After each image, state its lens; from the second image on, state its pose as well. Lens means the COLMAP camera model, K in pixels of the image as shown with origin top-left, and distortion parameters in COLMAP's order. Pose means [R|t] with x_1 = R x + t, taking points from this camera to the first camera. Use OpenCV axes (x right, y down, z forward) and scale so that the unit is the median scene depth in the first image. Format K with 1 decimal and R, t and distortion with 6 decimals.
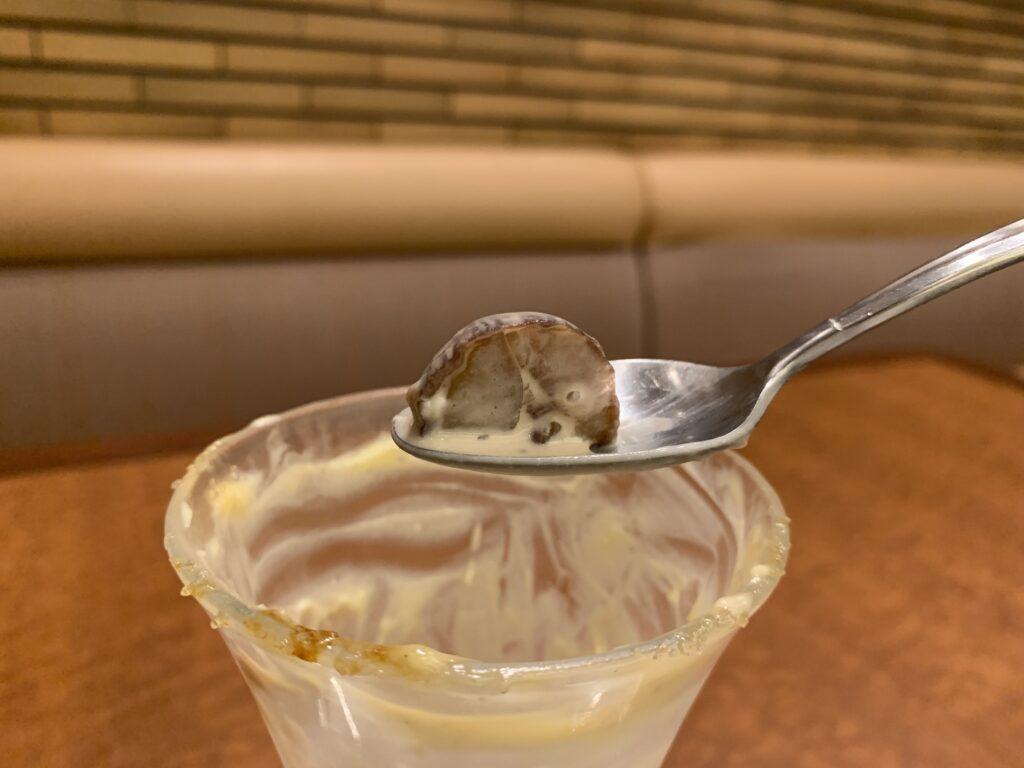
lens RADIAL K [[837.0, 0, 501.8], [0, 837.0, 384.9], [0, 0, 1]] dist [-0.058830, 0.048172]
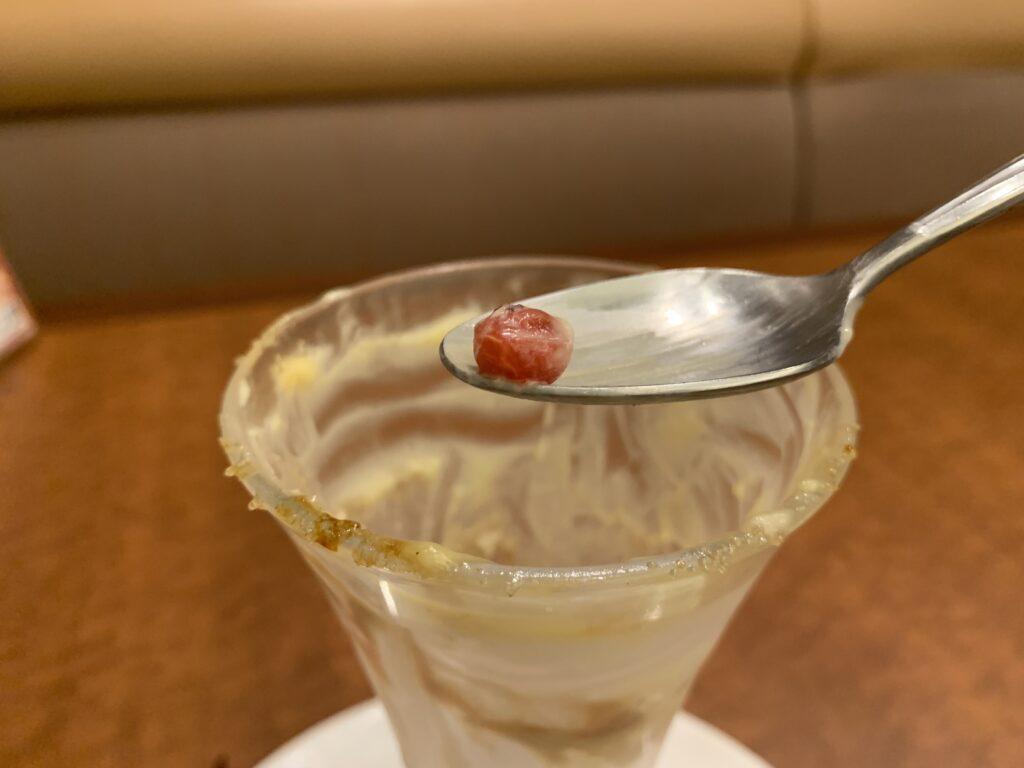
lens RADIAL K [[837.0, 0, 504.6], [0, 837.0, 375.5], [0, 0, 1]] dist [-0.058830, 0.048172]
pose [[0.983963, 0.045695, -0.172421, 0.097991], [-0.013636, 0.983071, 0.182714, -0.048527], [0.177851, -0.177433, 0.967929, 0.041992]]
